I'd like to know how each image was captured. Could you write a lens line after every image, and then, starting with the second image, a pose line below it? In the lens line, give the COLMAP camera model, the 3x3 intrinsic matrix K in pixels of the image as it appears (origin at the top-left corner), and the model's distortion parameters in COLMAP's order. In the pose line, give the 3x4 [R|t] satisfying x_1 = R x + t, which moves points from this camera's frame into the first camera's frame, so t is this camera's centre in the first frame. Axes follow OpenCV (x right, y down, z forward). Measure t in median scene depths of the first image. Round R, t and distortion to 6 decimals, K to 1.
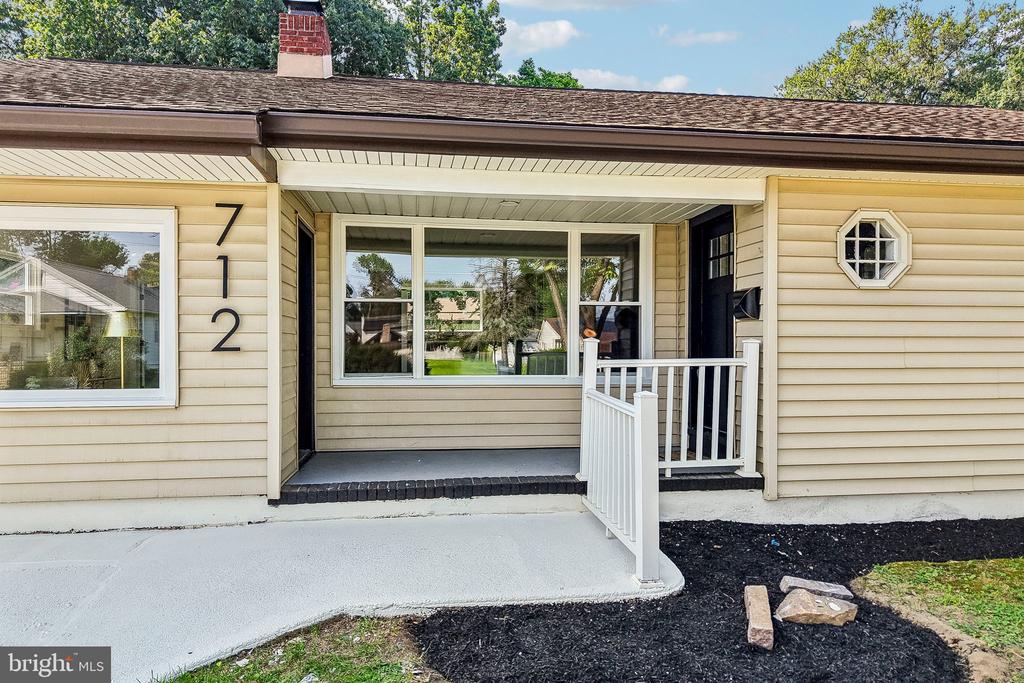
lens RADIAL K [[684.9, 0, 515.5], [0, 684.9, 344.4], [0, 0, 1]] dist [0.007688, 0.004399]
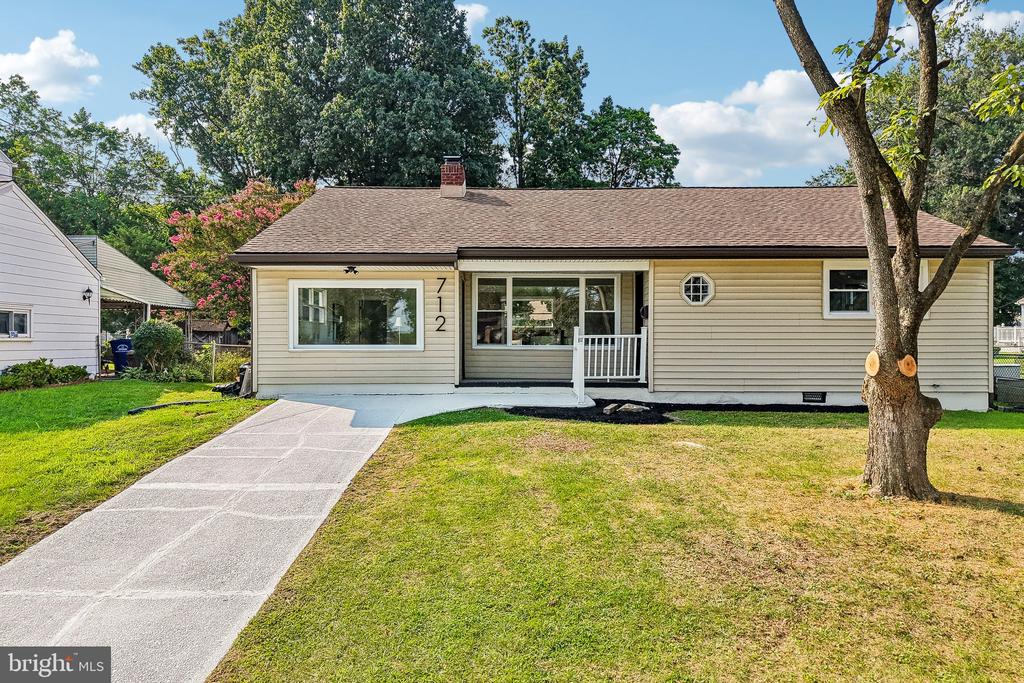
lens RADIAL K [[688.7, 0, 512.0], [0, 688.7, 341.5], [0, 0, 1]] dist [0.002281, -0.003901]
pose [[0.989055, 0.000377, -0.147544, 0.219341], [-0.001026, 0.999990, -0.004325, 0.050887], [0.147541, 0.004429, 0.989046, -1.364001]]
